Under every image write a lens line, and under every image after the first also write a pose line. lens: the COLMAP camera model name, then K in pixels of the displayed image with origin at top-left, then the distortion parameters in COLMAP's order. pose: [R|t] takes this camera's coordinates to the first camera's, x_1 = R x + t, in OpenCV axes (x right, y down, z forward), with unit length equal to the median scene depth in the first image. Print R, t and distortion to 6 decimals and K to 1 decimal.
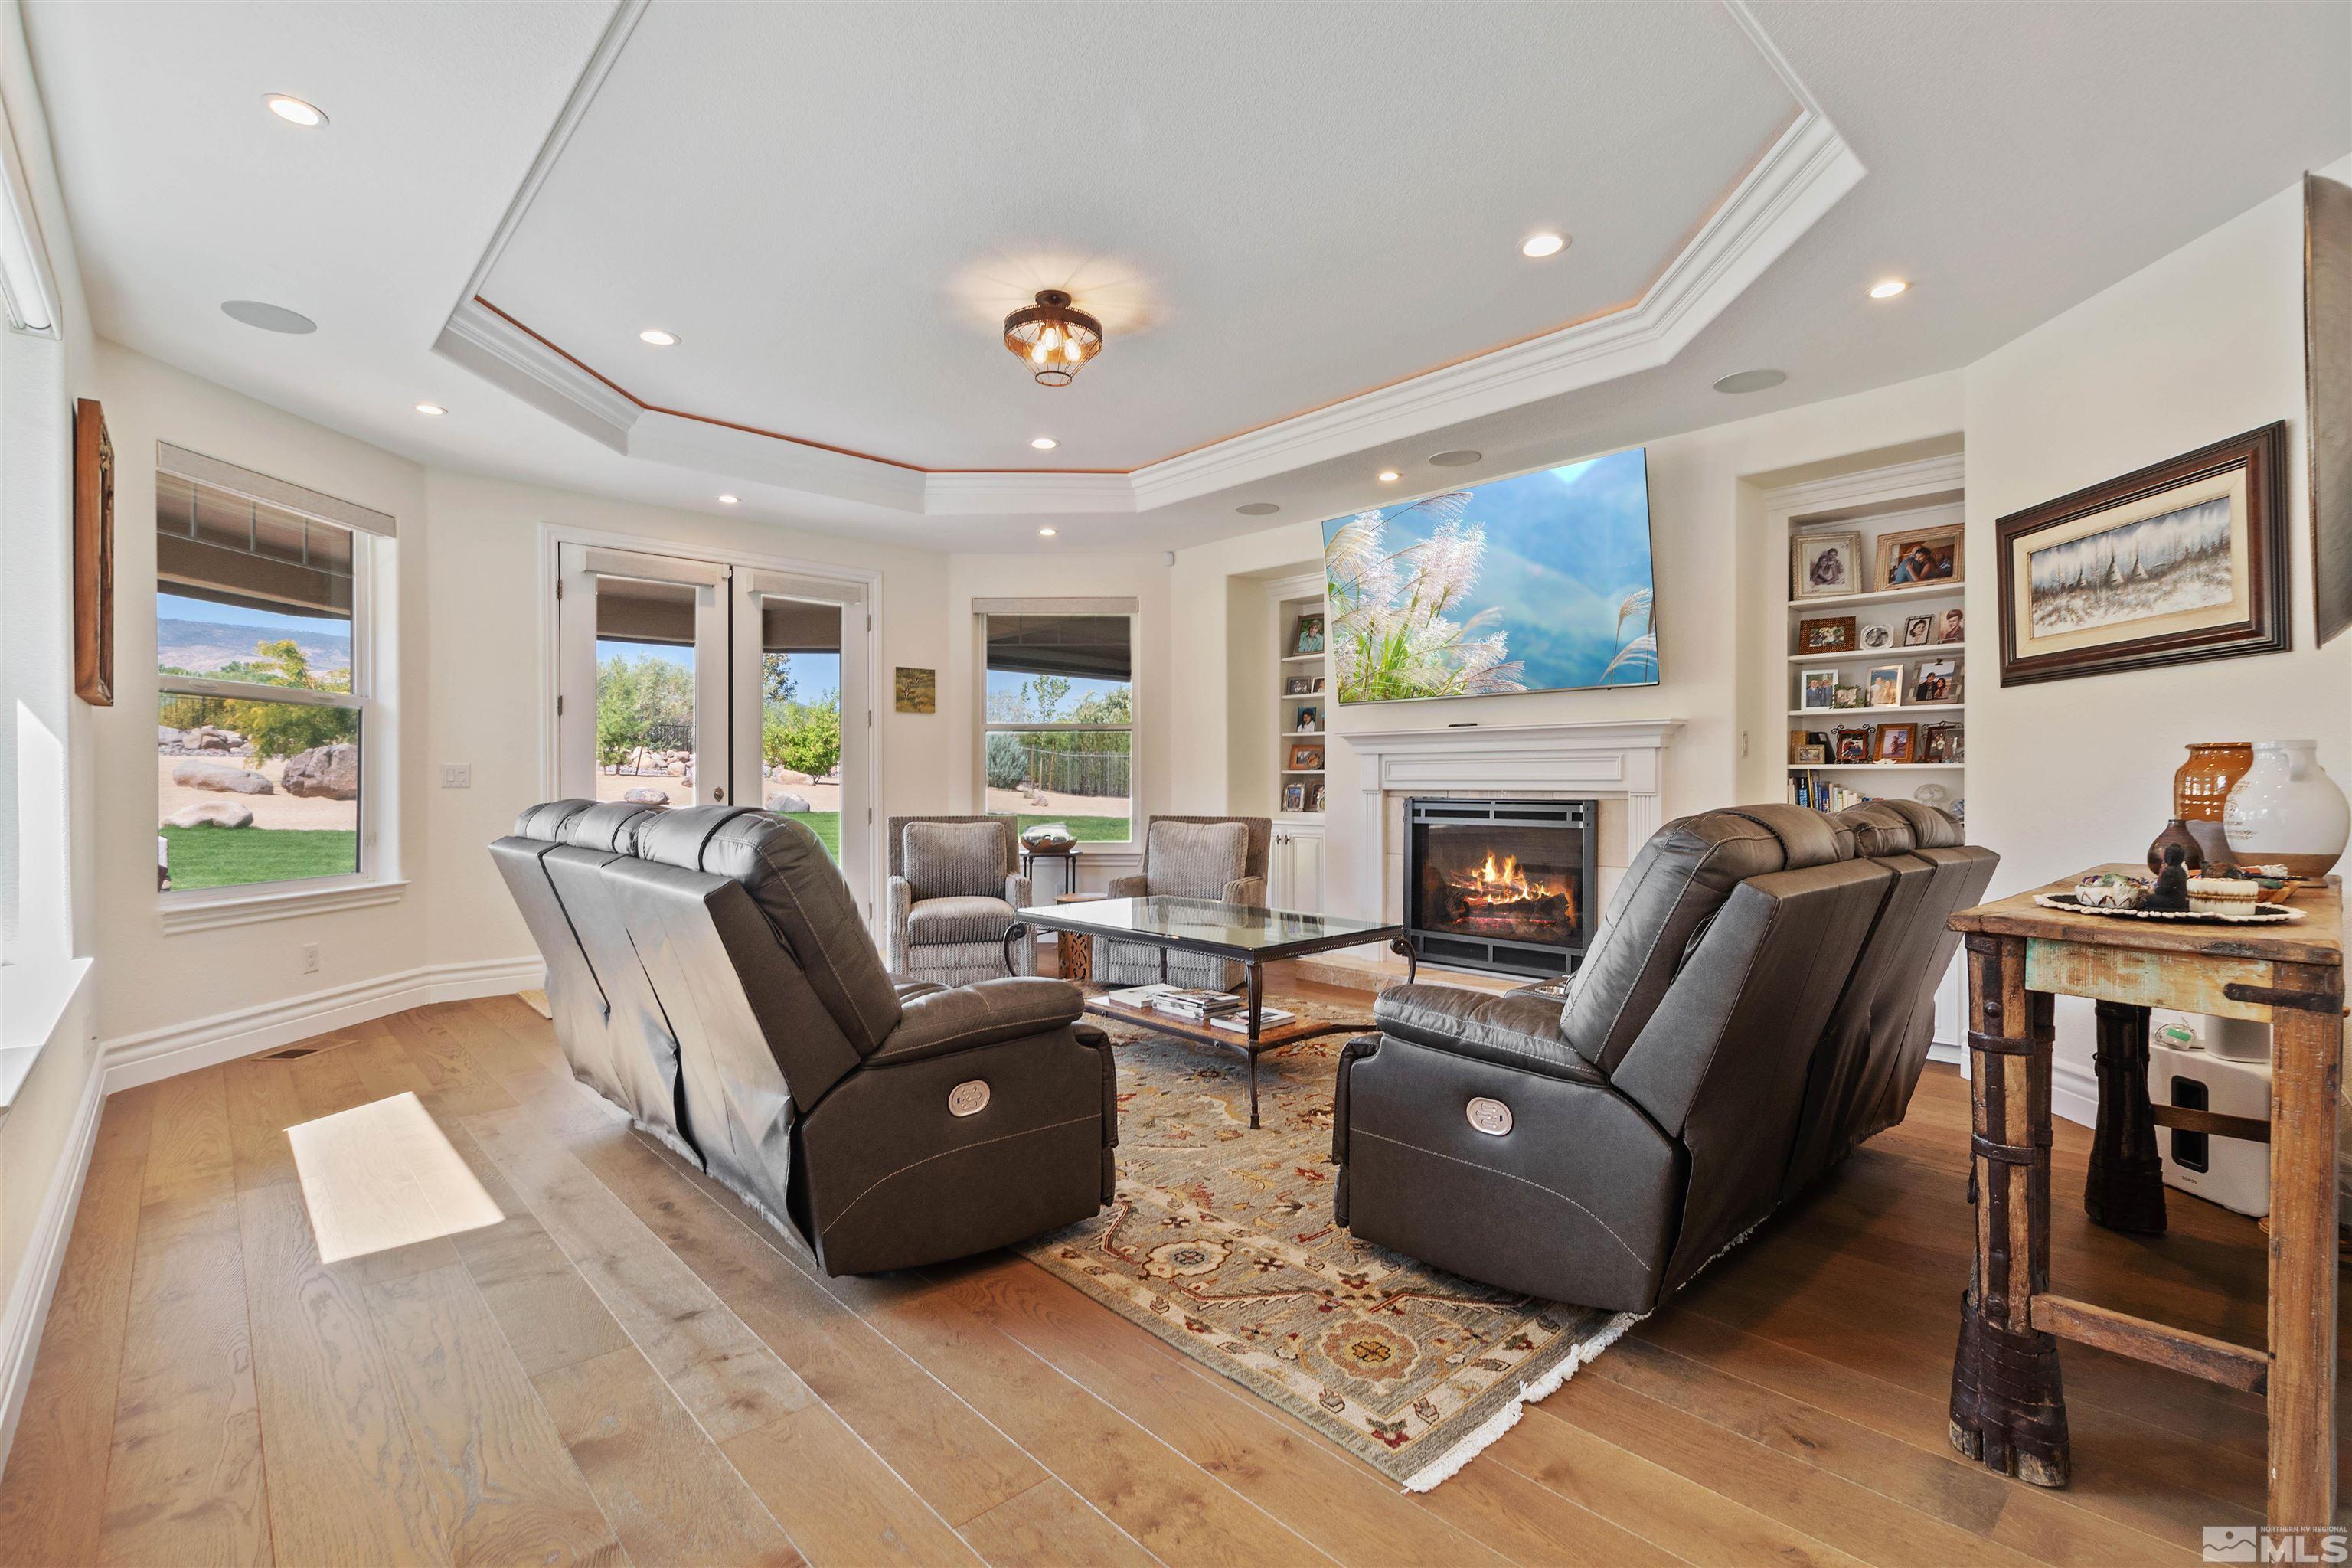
lens RADIAL K [[1054.9, 0, 1176.0], [0, 1054.9, 784.0], [0, 0, 1]] dist [0.001436, -0.001294]
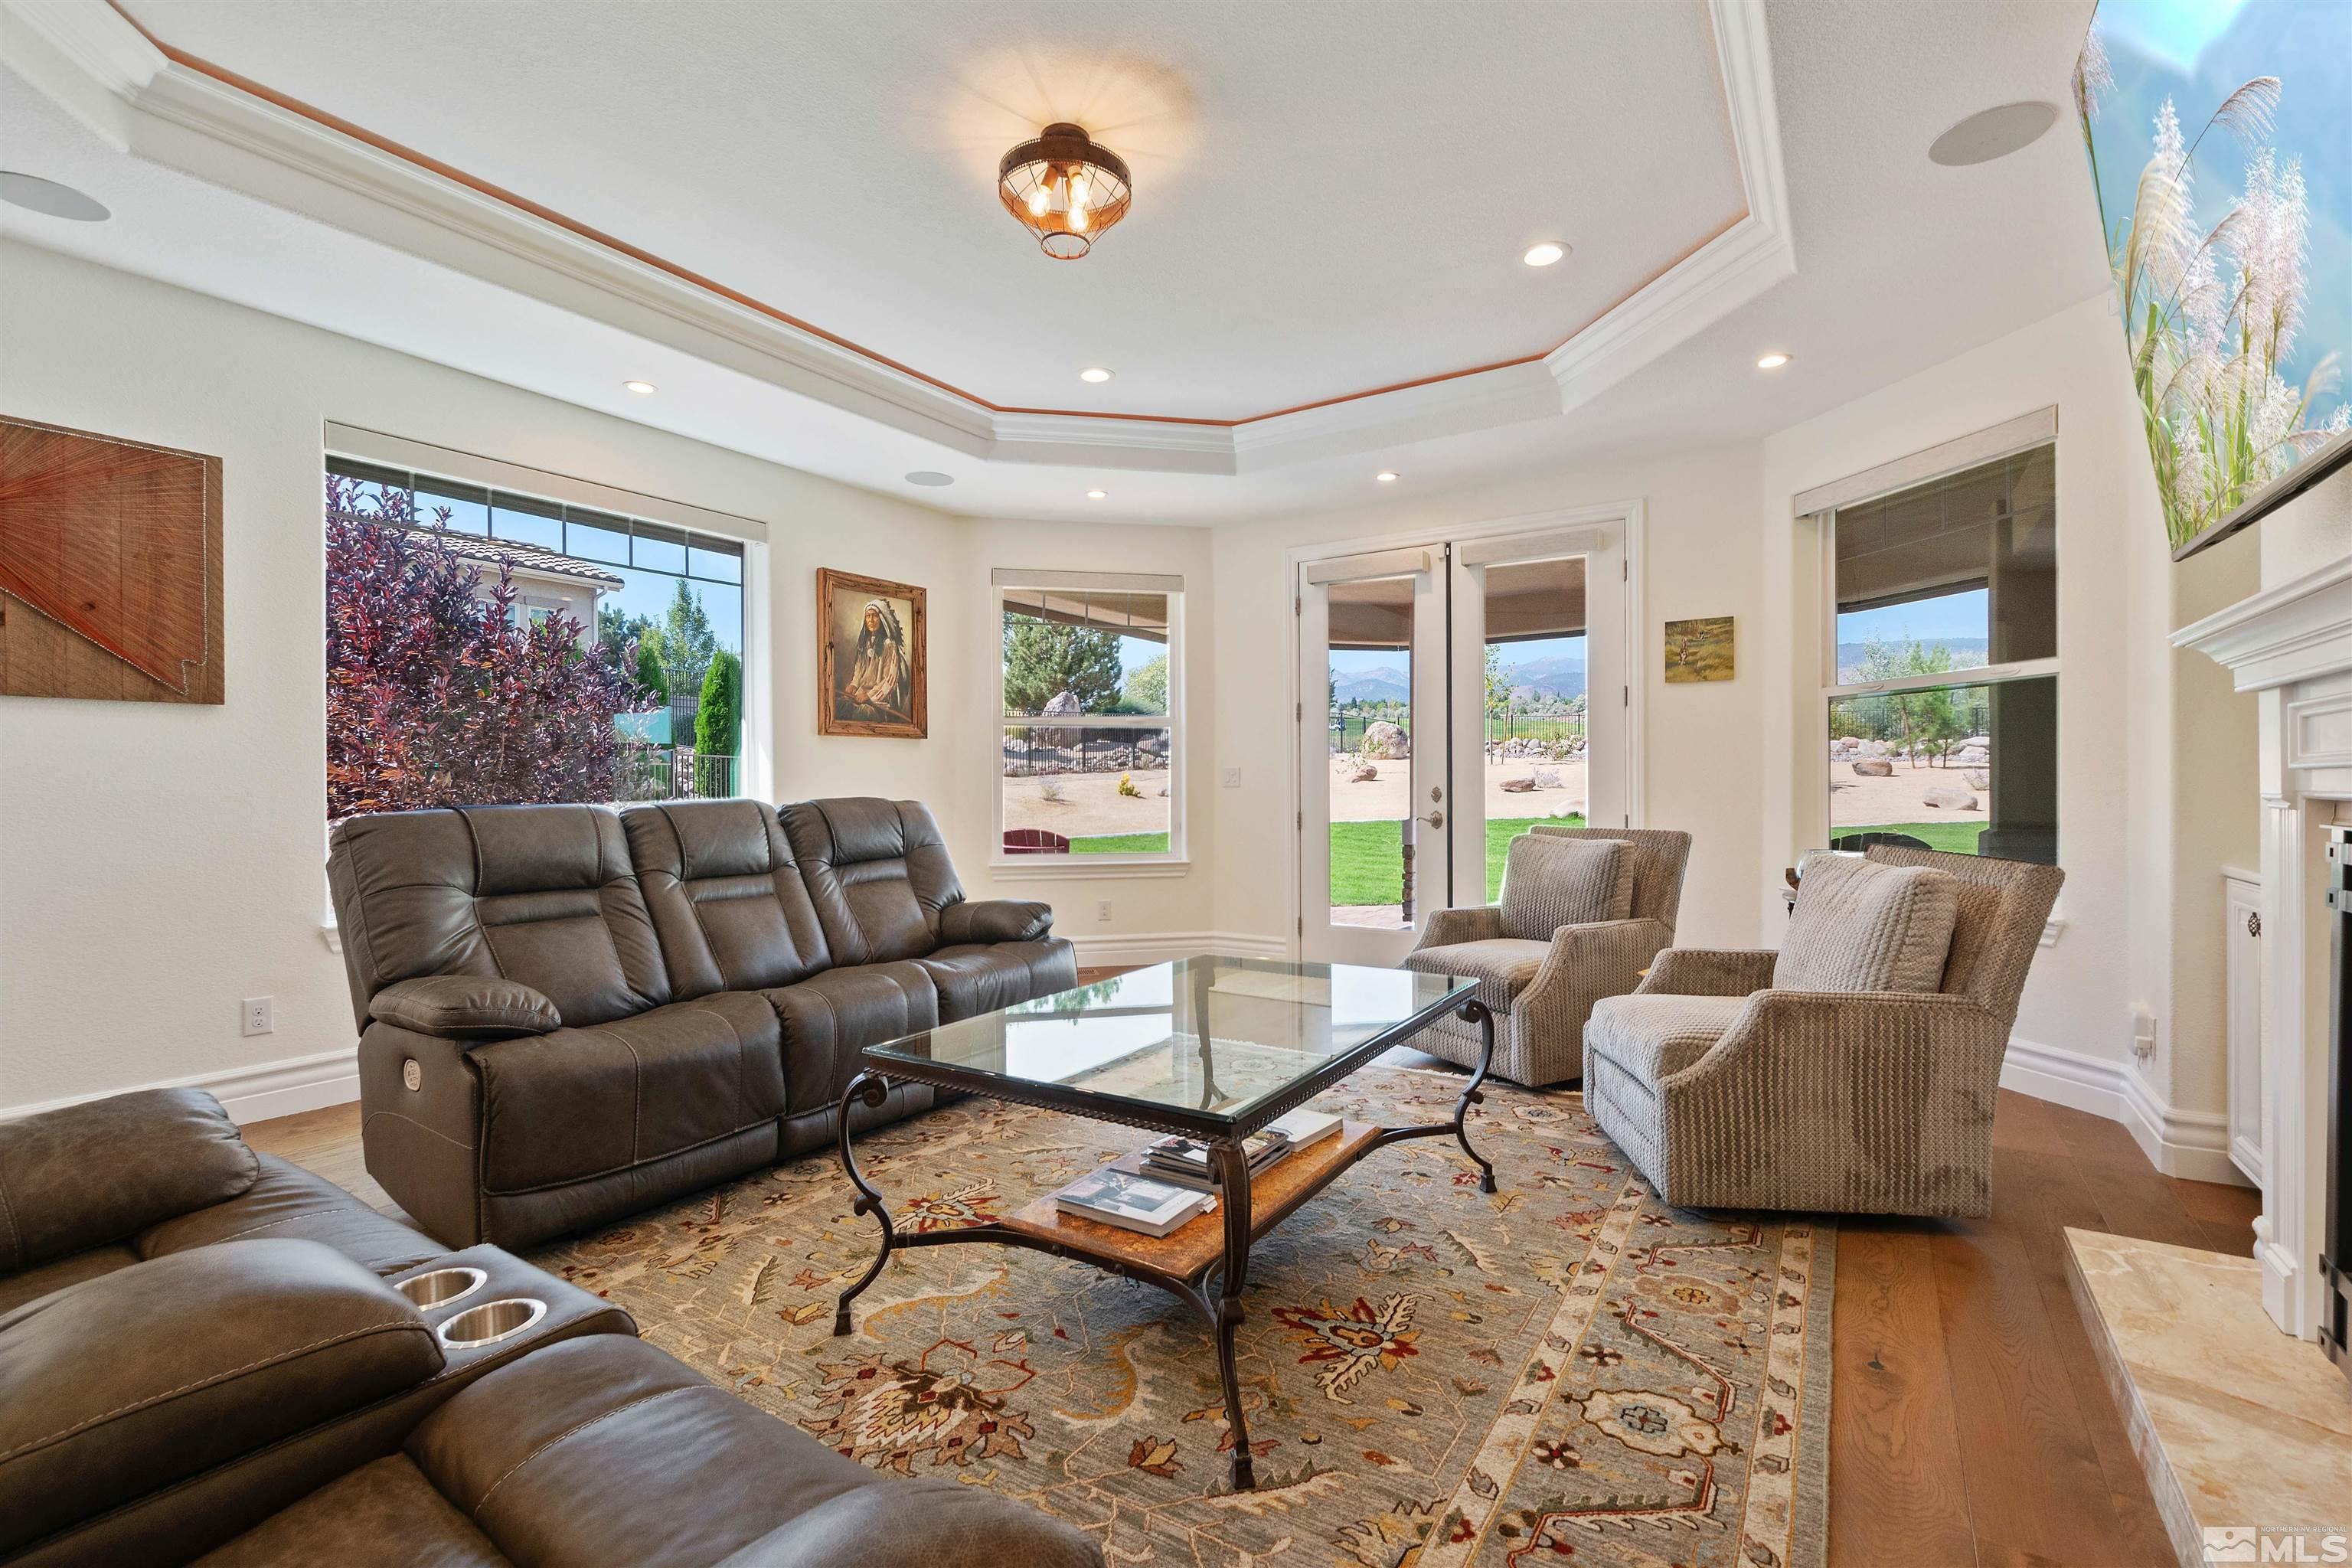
lens RADIAL K [[1034.1, 0, 1176.0], [0, 1034.1, 784.0], [0, 0, 1]] dist [0.020128, -0.000170]
pose [[0.242690, -0.000406, -0.970104, 0.413753], [0.001927, 0.999998, 0.000064, -0.000109], [0.970102, -0.001884, 0.242690, 0.594065]]
